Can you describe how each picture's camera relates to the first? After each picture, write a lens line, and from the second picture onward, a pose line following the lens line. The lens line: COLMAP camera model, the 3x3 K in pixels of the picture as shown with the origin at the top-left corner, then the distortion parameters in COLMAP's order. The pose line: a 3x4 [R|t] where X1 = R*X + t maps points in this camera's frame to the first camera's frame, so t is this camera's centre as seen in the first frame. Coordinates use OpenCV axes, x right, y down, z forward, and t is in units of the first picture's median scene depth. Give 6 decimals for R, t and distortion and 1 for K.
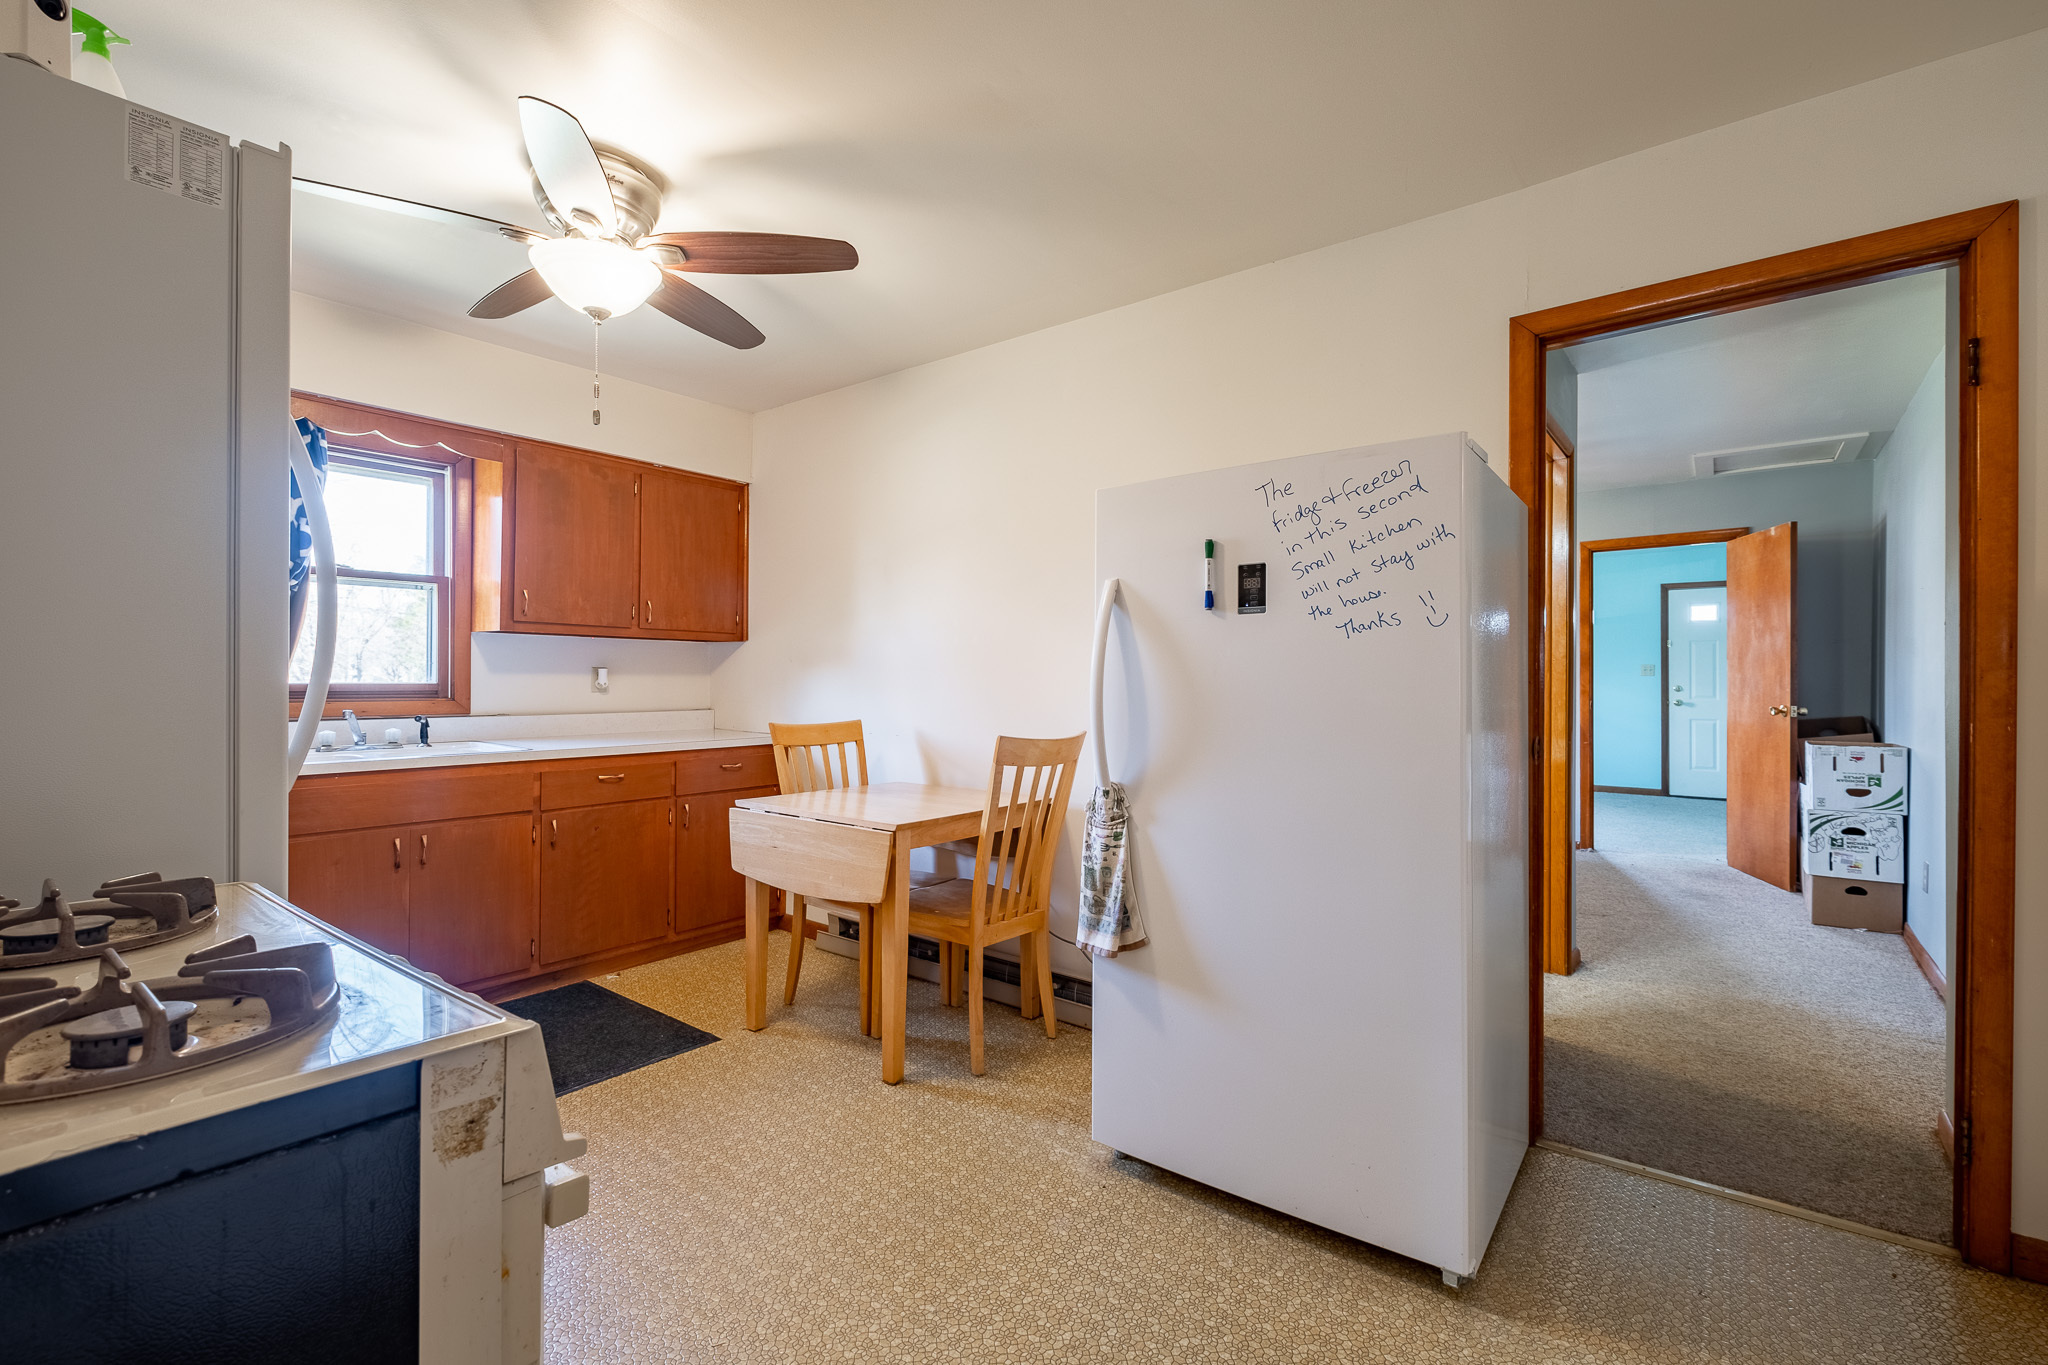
lens RADIAL K [[878.2, 0, 1024.0], [0, 878.2, 682.5], [0, 0, 1]] dist [0.008462, -0.000094]
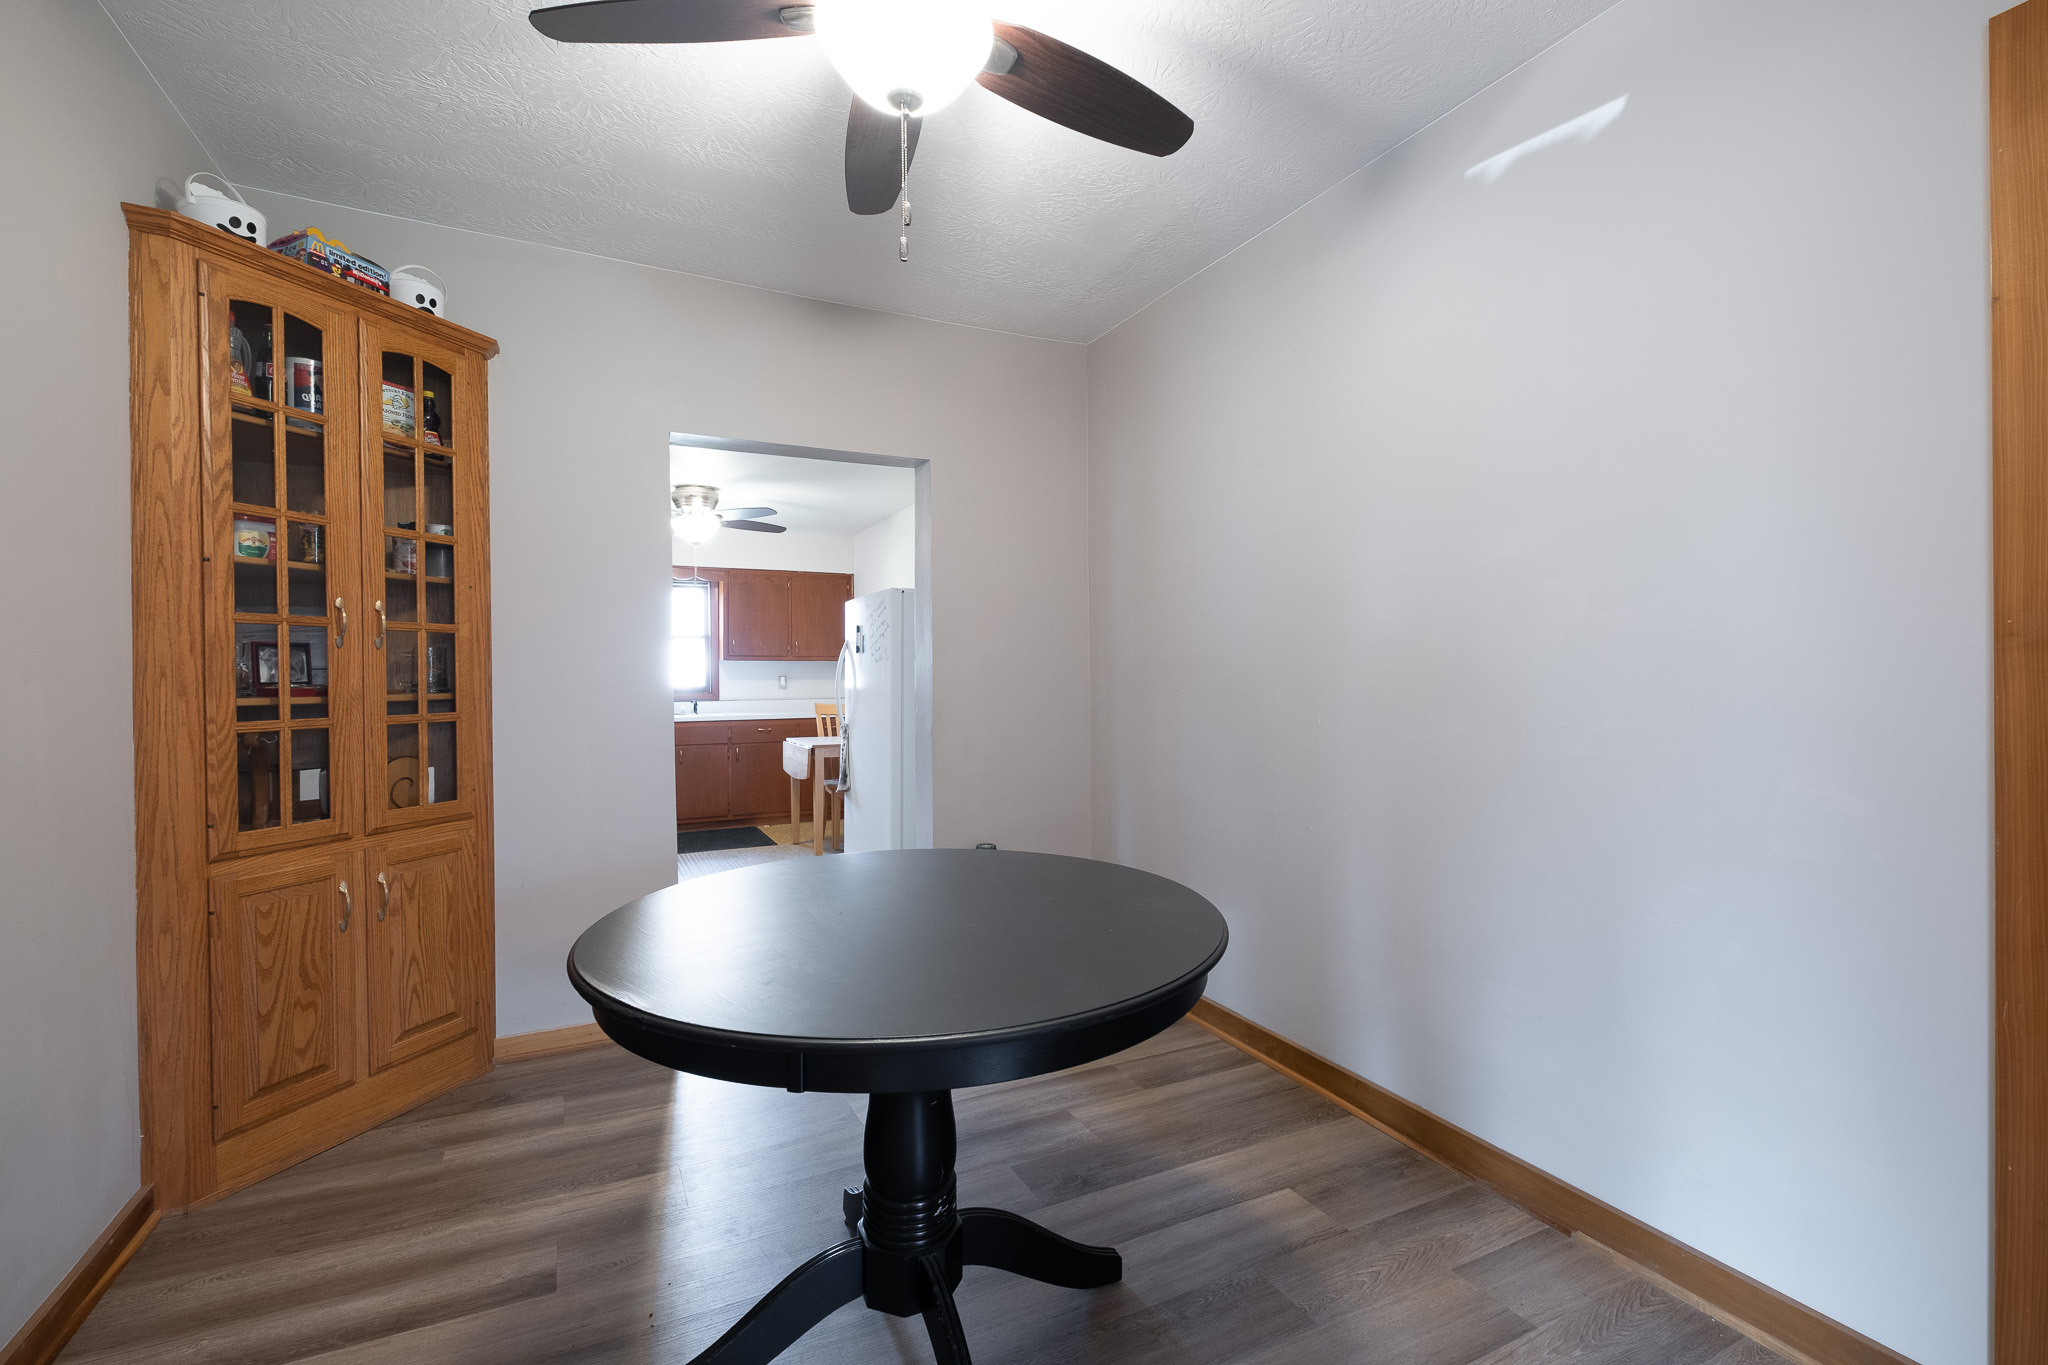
lens RADIAL K [[878.2, 0, 1024.0], [0, 878.2, 682.5], [0, 0, 1]] dist [0.008462, -0.000094]
pose [[0.910232, -0.002249, -0.414092, 0.931150], [0.005712, 0.999958, 0.007126, -0.016169], [0.414059, -0.008852, 0.910207, -0.625328]]
